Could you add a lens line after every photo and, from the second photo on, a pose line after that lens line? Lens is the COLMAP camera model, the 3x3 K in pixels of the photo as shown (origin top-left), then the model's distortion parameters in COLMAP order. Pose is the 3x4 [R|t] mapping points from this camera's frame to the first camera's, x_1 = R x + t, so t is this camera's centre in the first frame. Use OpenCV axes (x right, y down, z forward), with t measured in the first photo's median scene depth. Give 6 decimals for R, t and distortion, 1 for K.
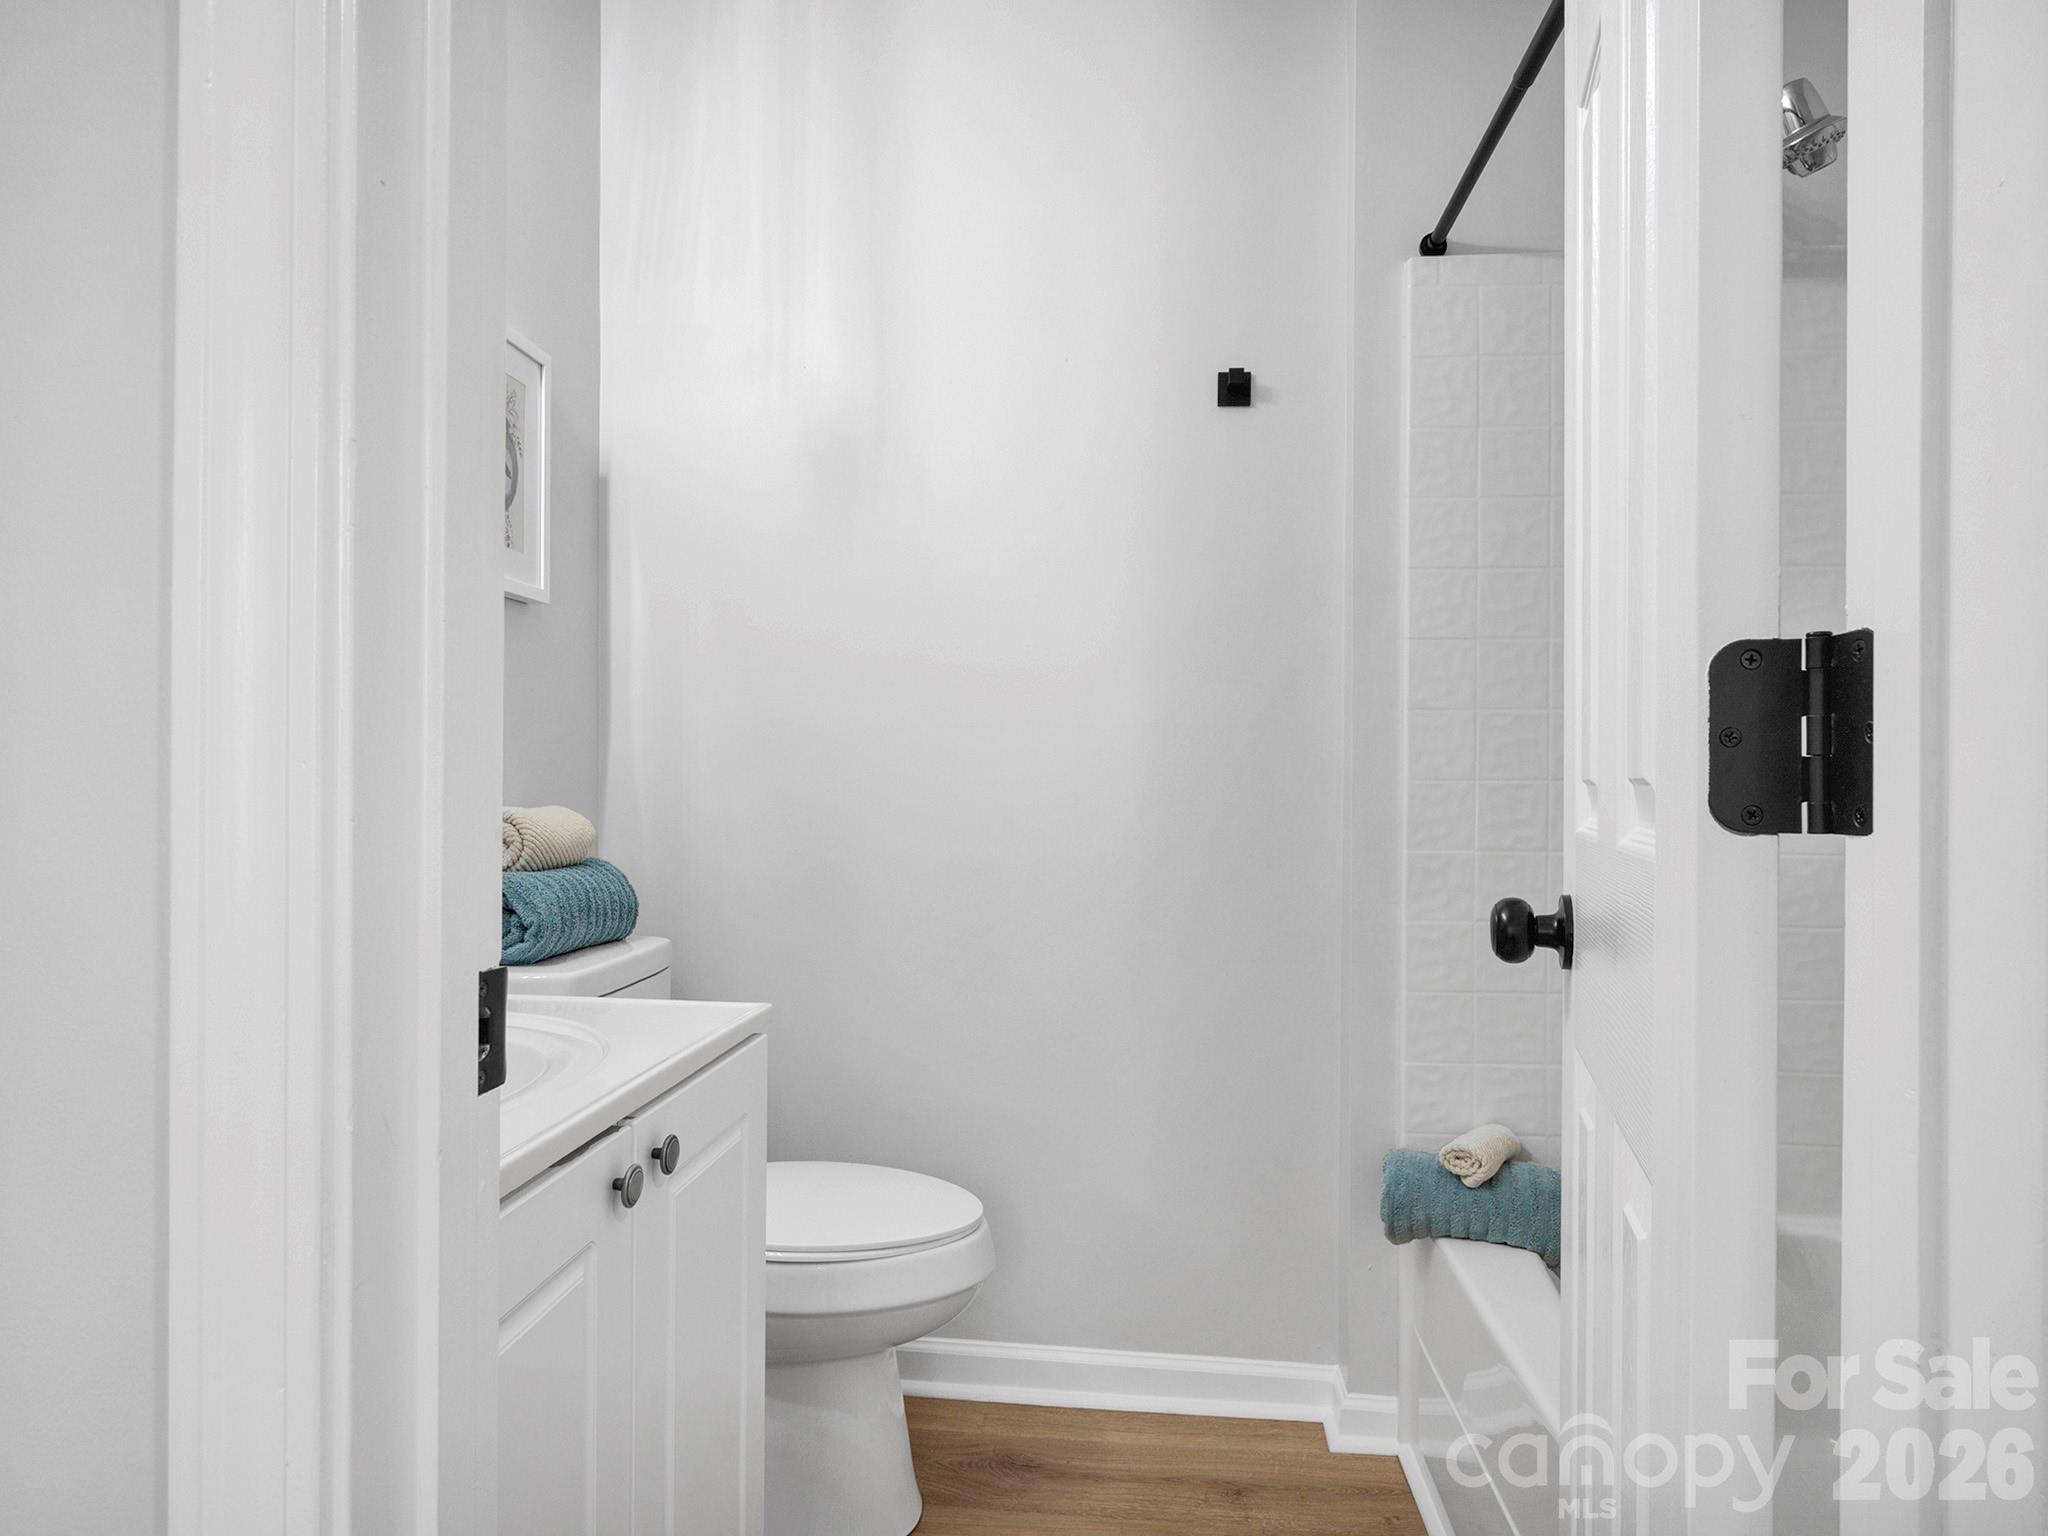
lens RADIAL K [[1290.5, 0, 995.8], [0, 1290.5, 764.0], [0, 0, 1]] dist [-0.024423, 0.004177]
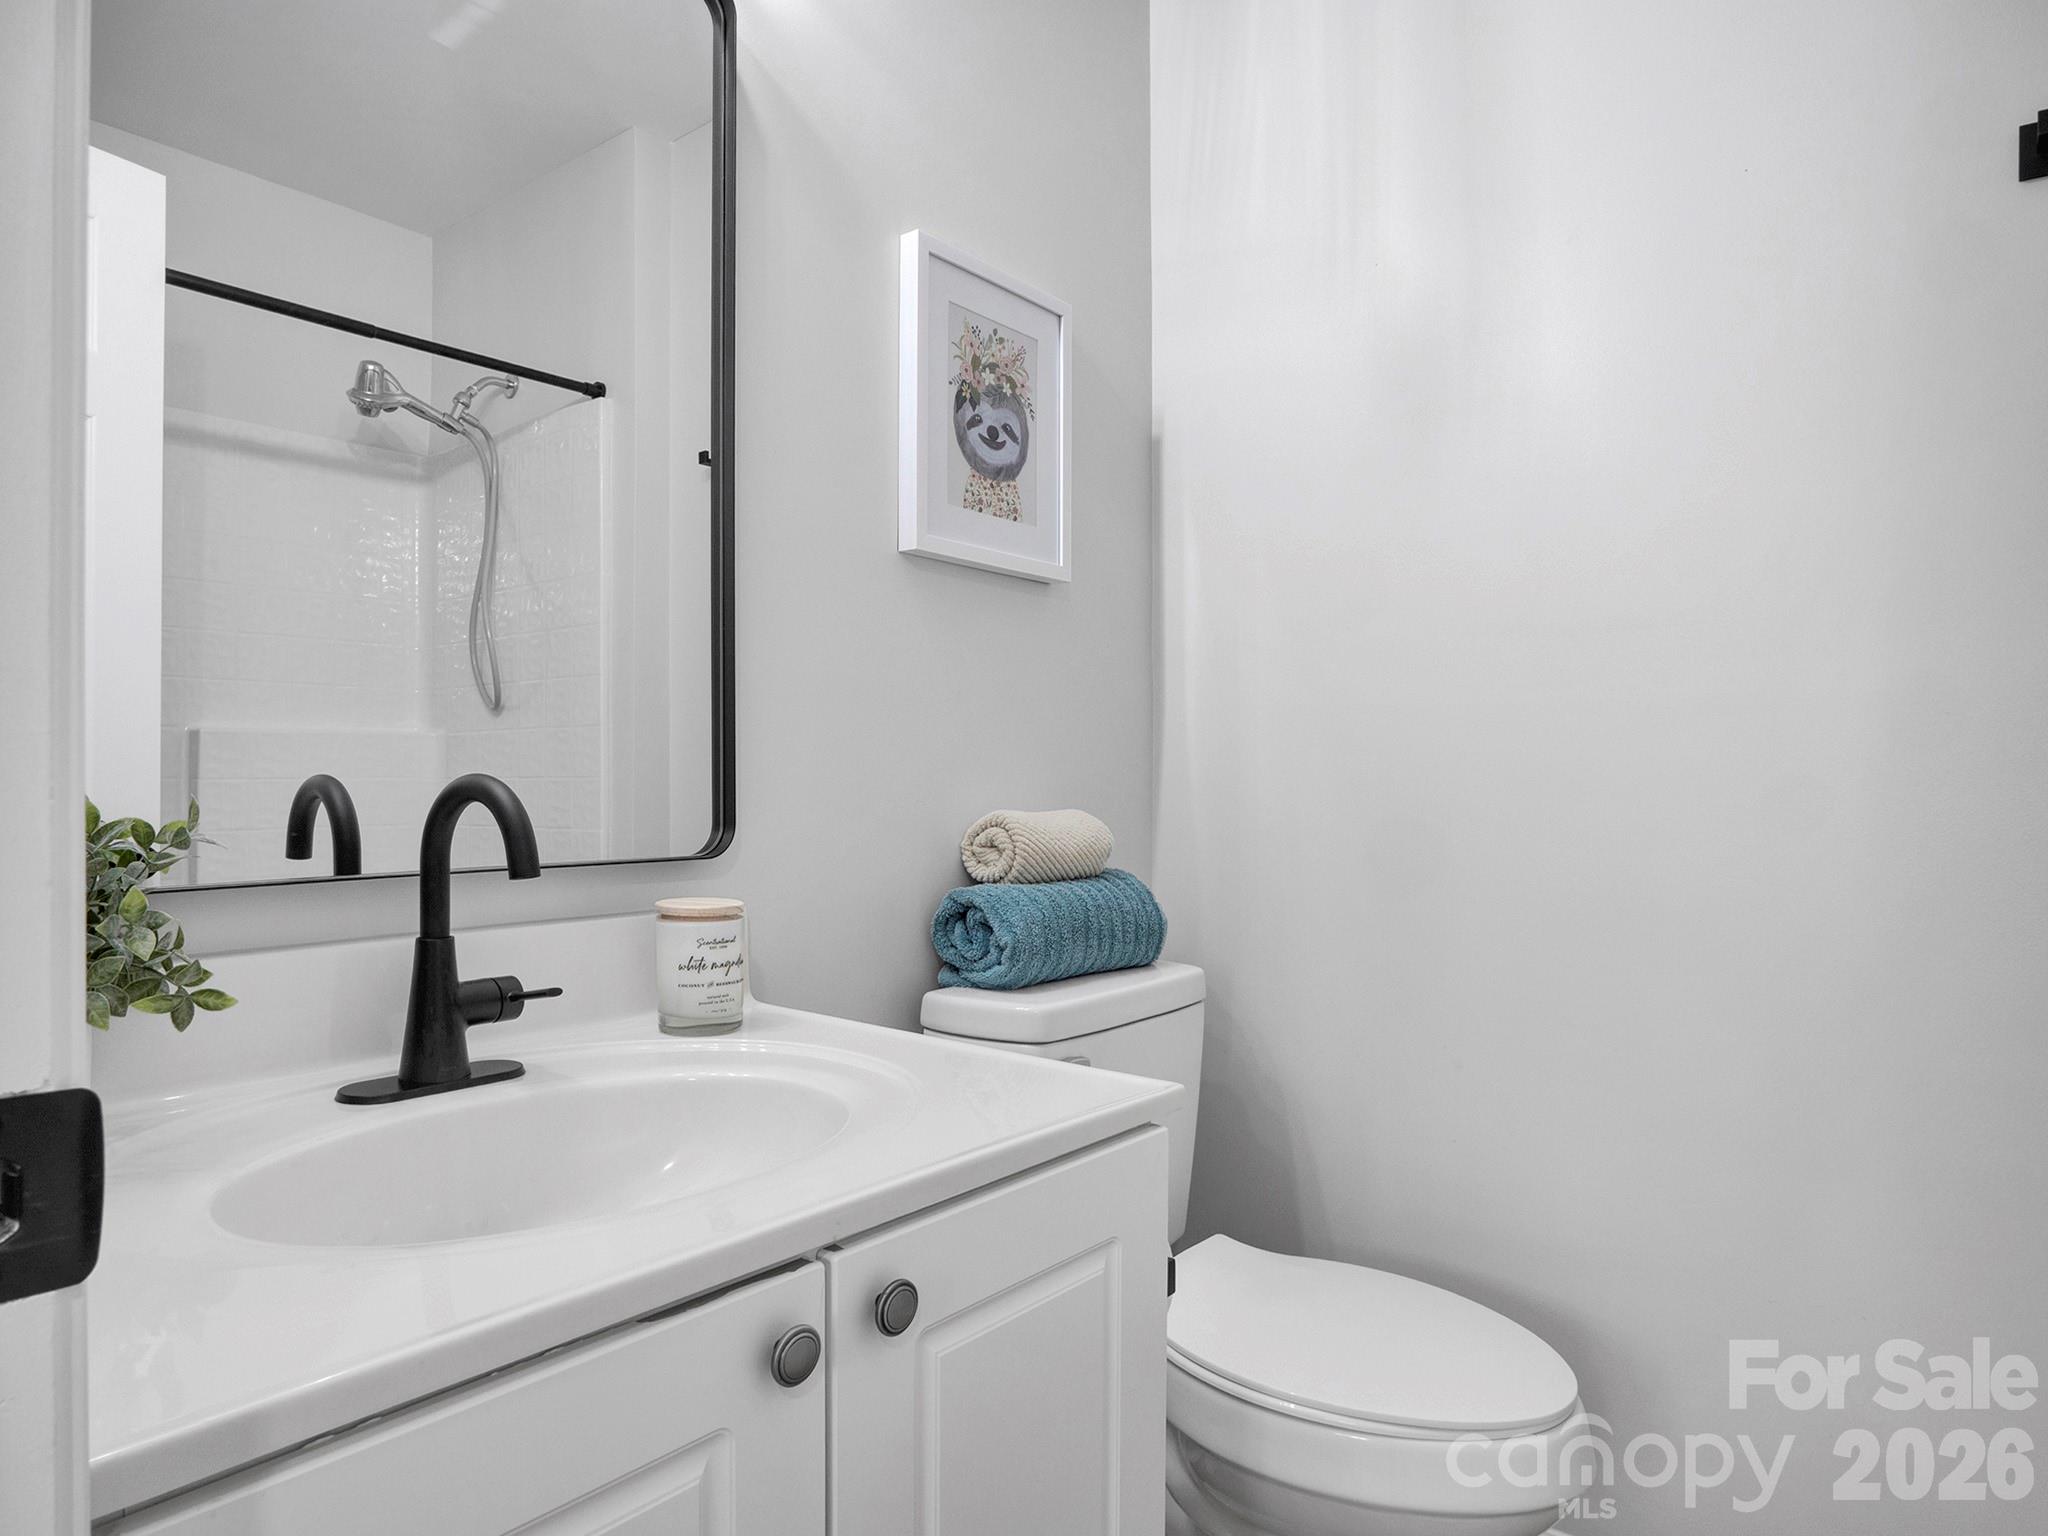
lens RADIAL K [[1290.5, 0, 995.8], [0, 1290.5, 764.0], [0, 0, 1]] dist [-0.024423, 0.004177]
pose [[0.842498, -0.006835, -0.538656, 0.098218], [0.006420, 0.999976, -0.002647, 0.003717], [0.538661, -0.001228, 0.842522, 0.242188]]
